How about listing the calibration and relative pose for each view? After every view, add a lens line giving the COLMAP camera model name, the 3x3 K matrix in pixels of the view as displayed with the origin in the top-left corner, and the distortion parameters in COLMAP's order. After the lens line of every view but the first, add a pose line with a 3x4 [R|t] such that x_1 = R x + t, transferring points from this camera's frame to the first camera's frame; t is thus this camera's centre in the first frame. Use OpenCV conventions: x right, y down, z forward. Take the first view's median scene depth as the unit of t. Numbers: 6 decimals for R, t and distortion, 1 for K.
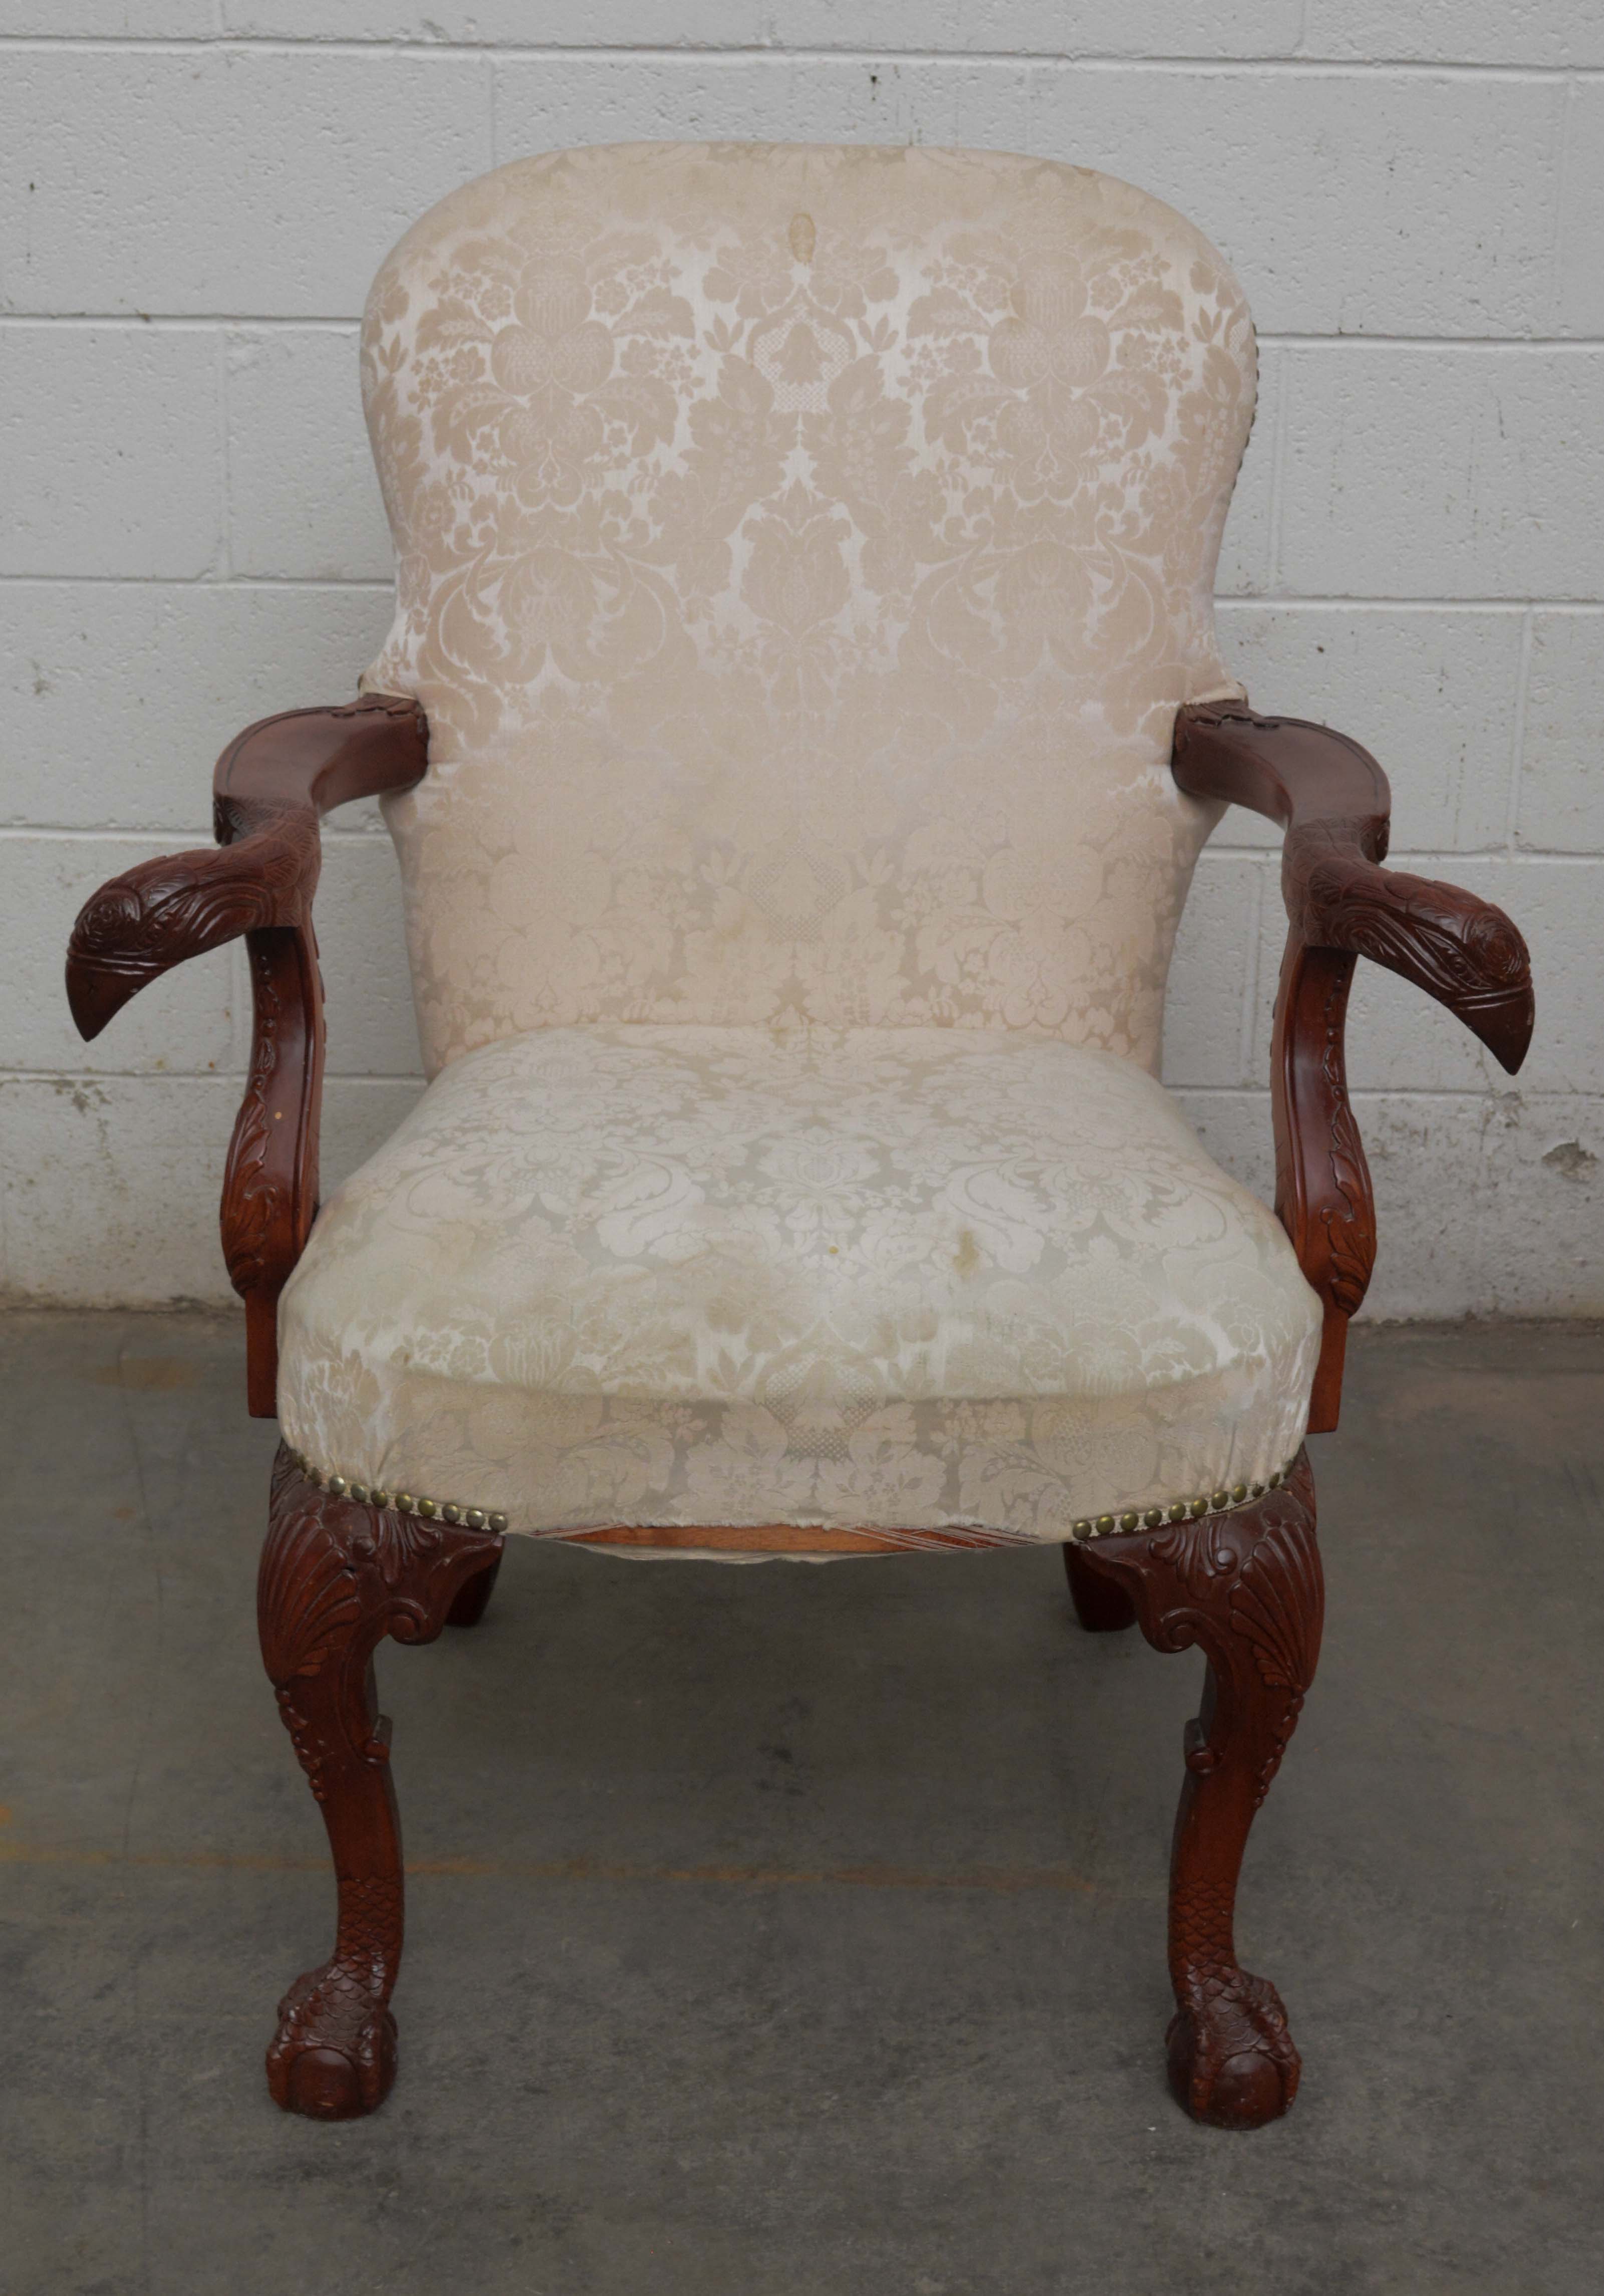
lens RADIAL K [[3878.5, 0, 835.7], [0, 3878.5, 1019.5], [0, 0, 1]] dist [-0.024418, 0.000000]
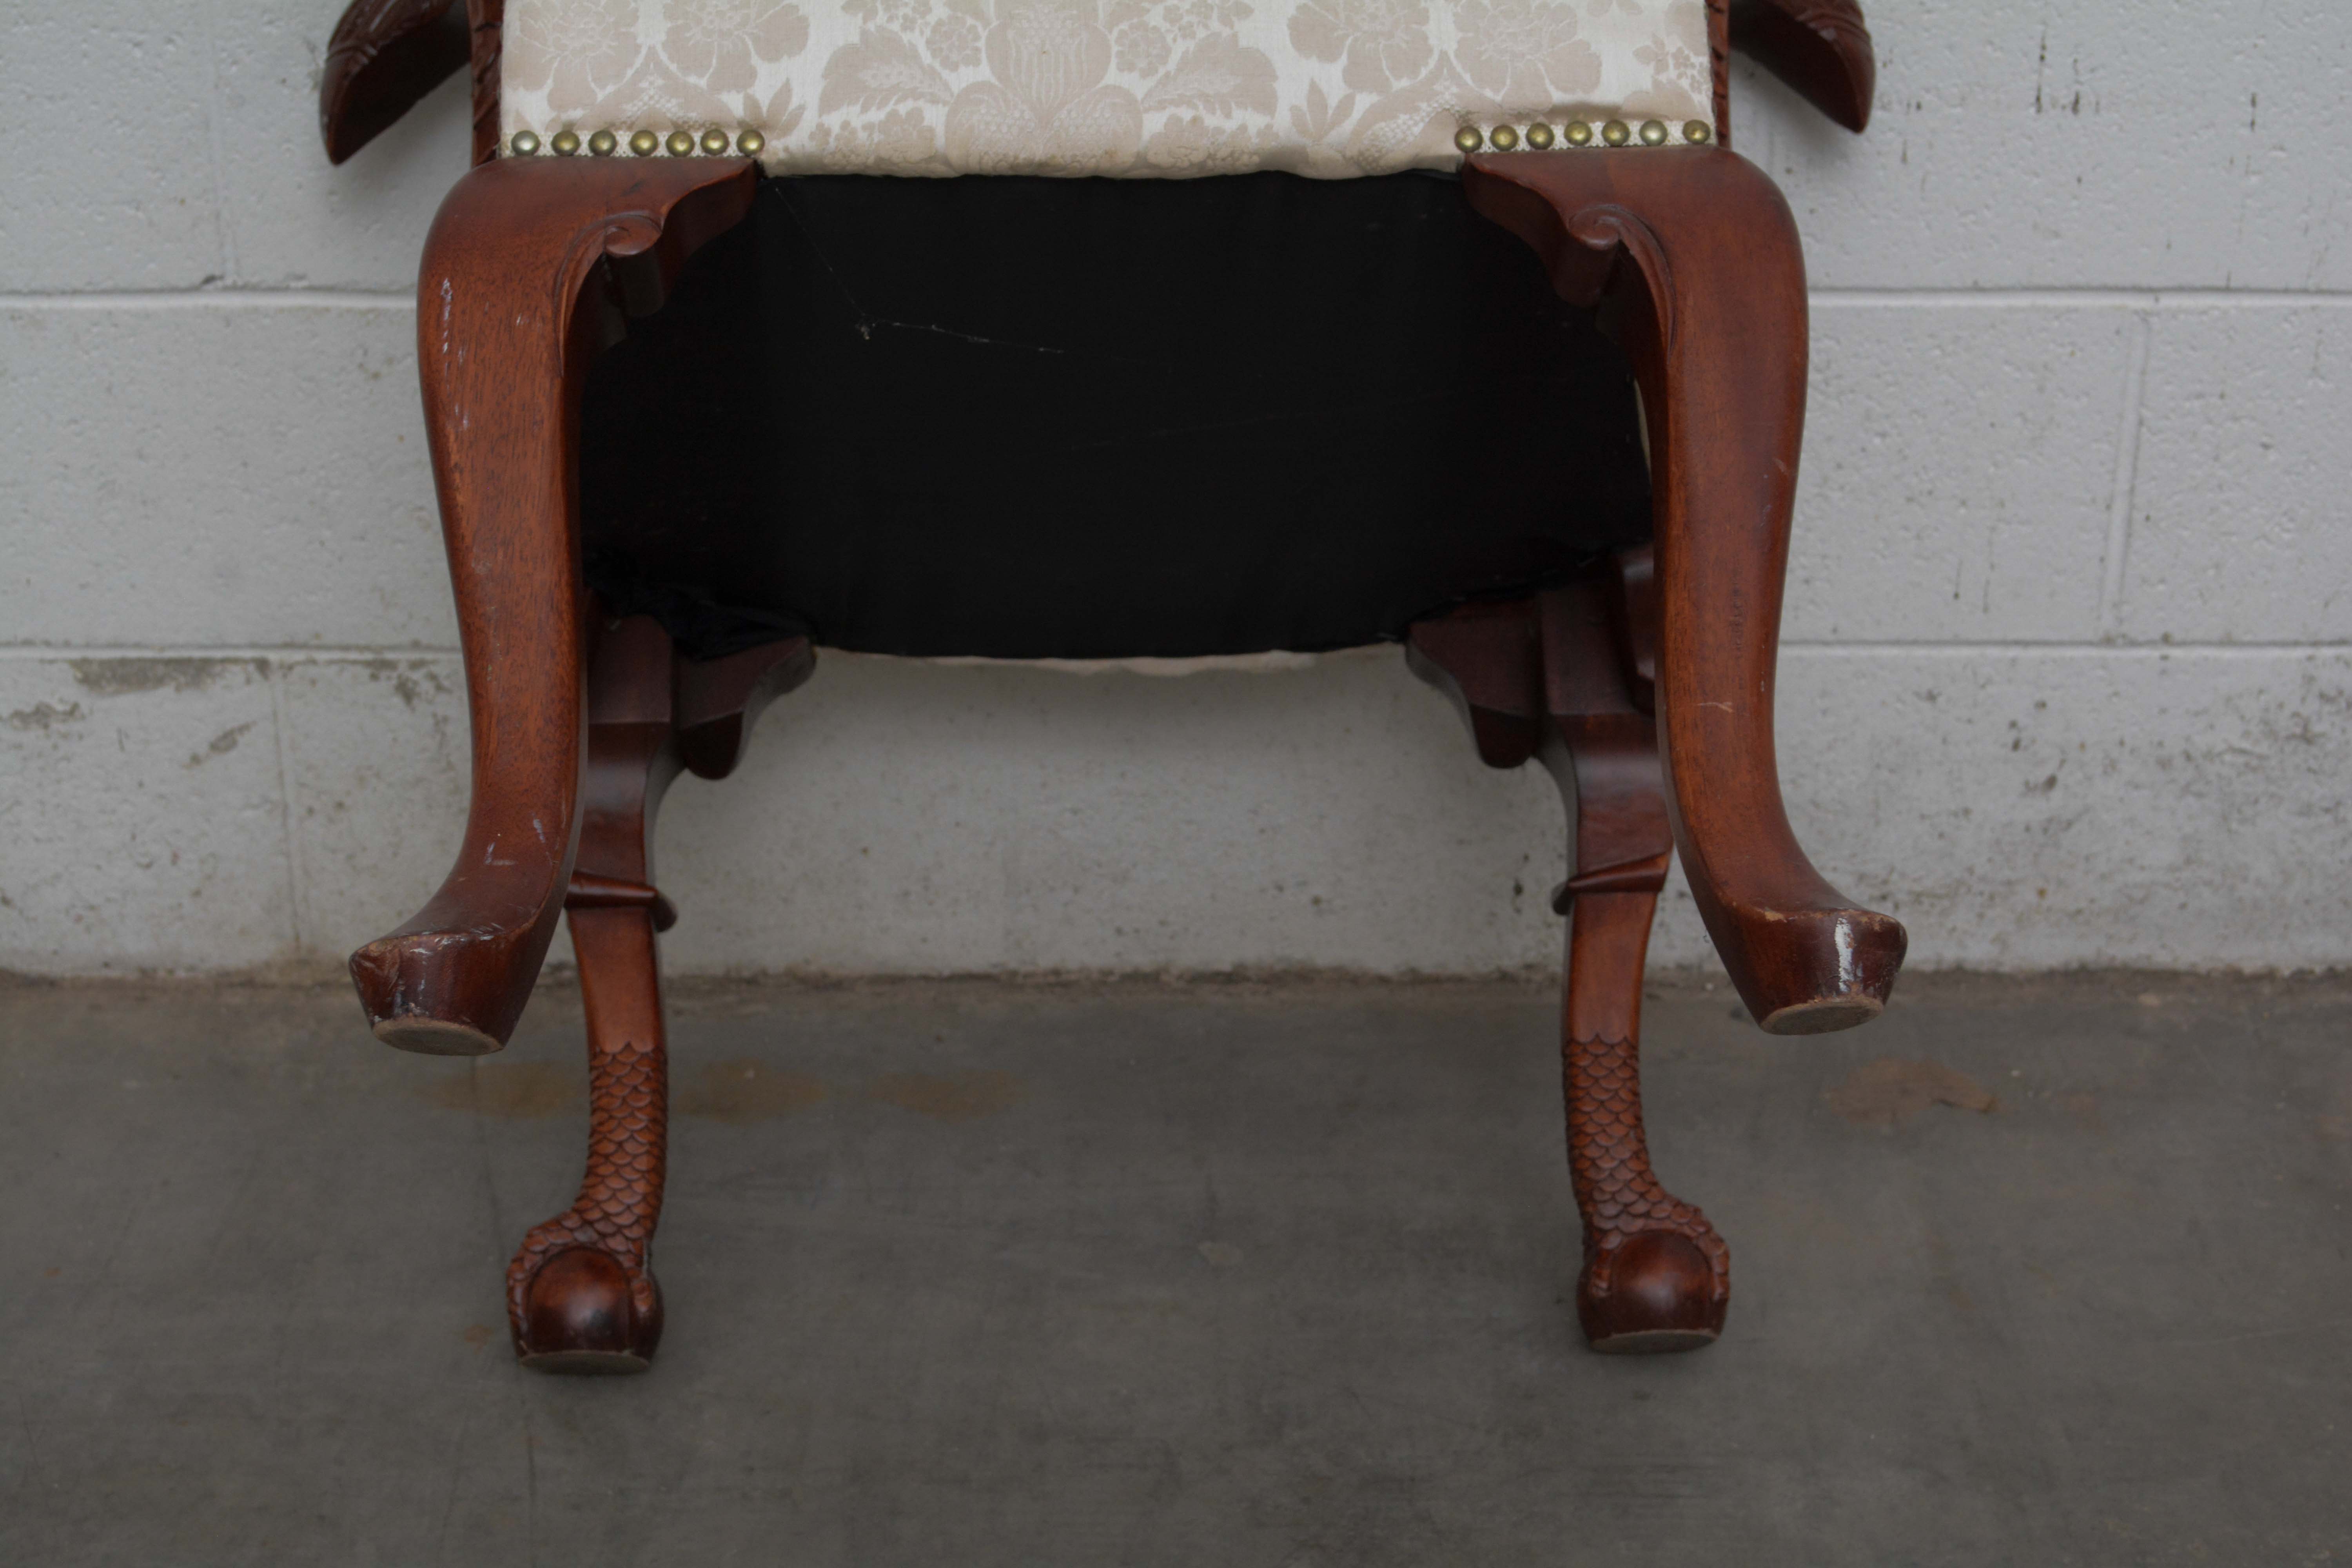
lens RADIAL K [[3798.4, 0, 1161.7], [0, 3798.4, 774.1], [0, 0, 1]] dist [0.002412, 0.000000]
pose [[0.999646, -0.014886, -0.022037, -0.050859], [0.016761, 0.996023, 0.087501, -0.022732], [0.020647, -0.087839, 0.995921, 0.362235]]
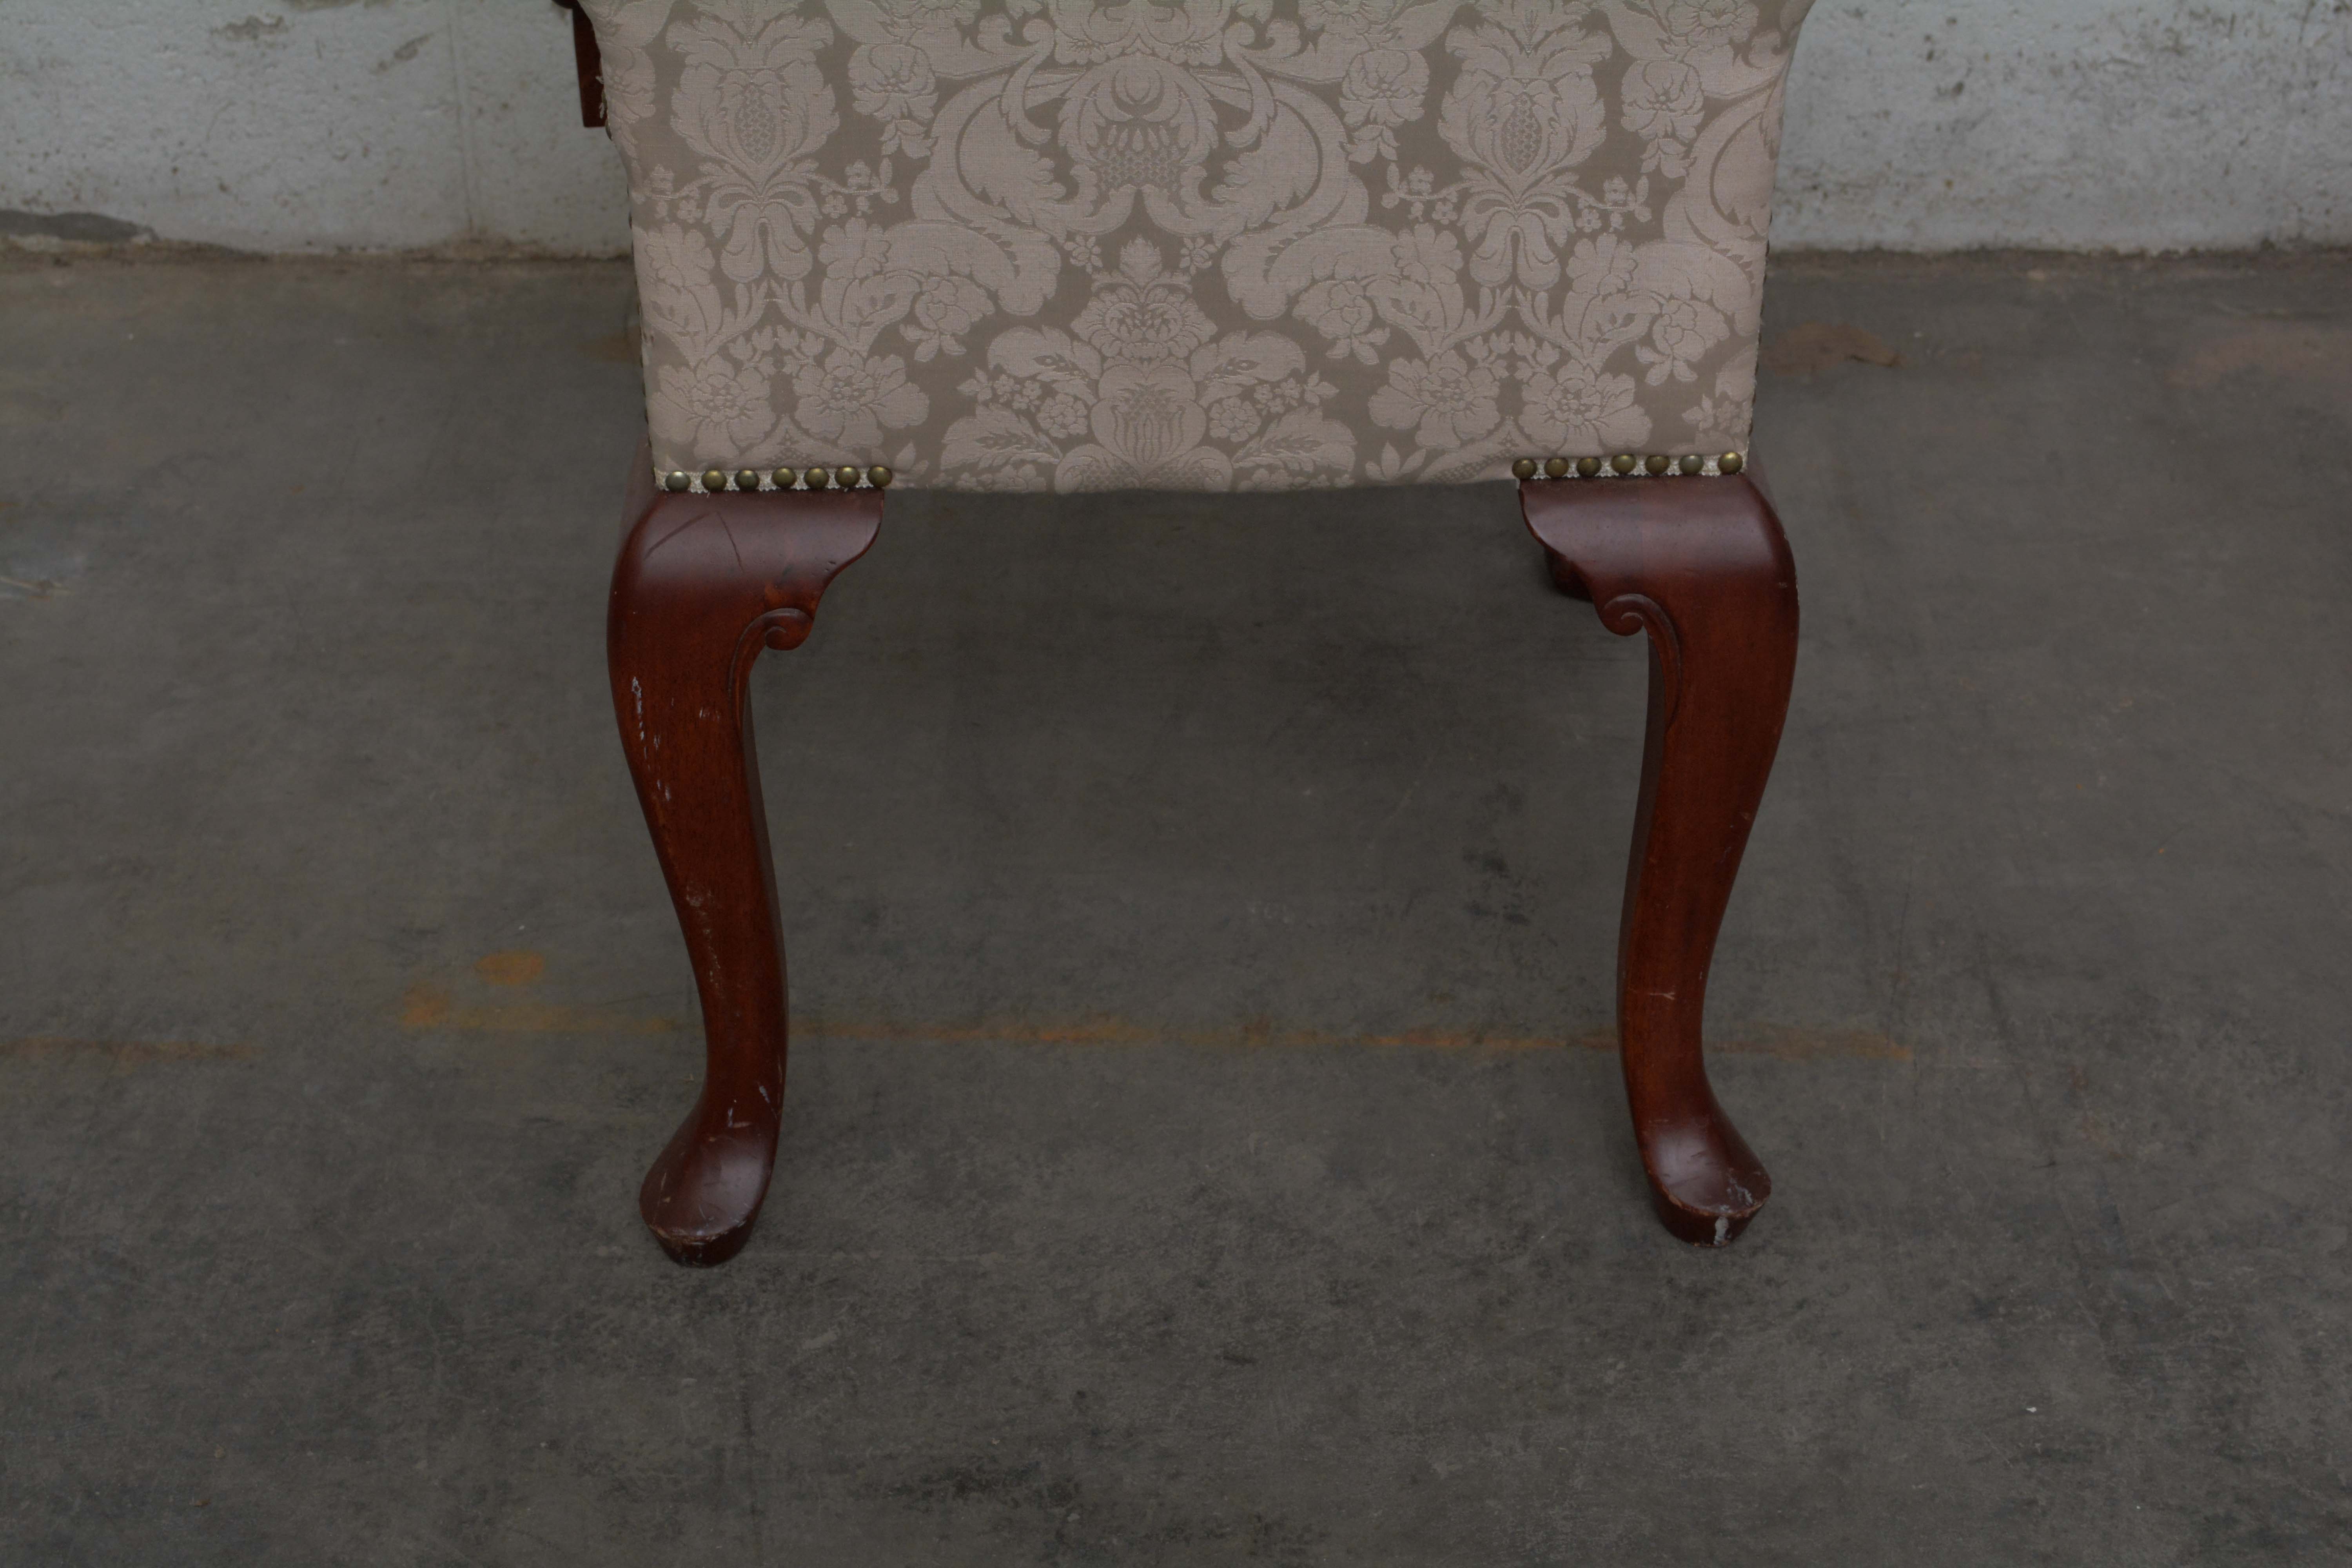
lens RADIAL K [[3798.4, 0, 1161.1], [0, 3798.4, 752.6], [0, 0, 1]] dist [0.002412, 0.000000]
pose [[0.999571, -0.008809, -0.027939, -0.053837], [0.015576, 0.967555, 0.252178, -0.028609], [0.024811, -0.252505, 0.967277, 0.216436]]
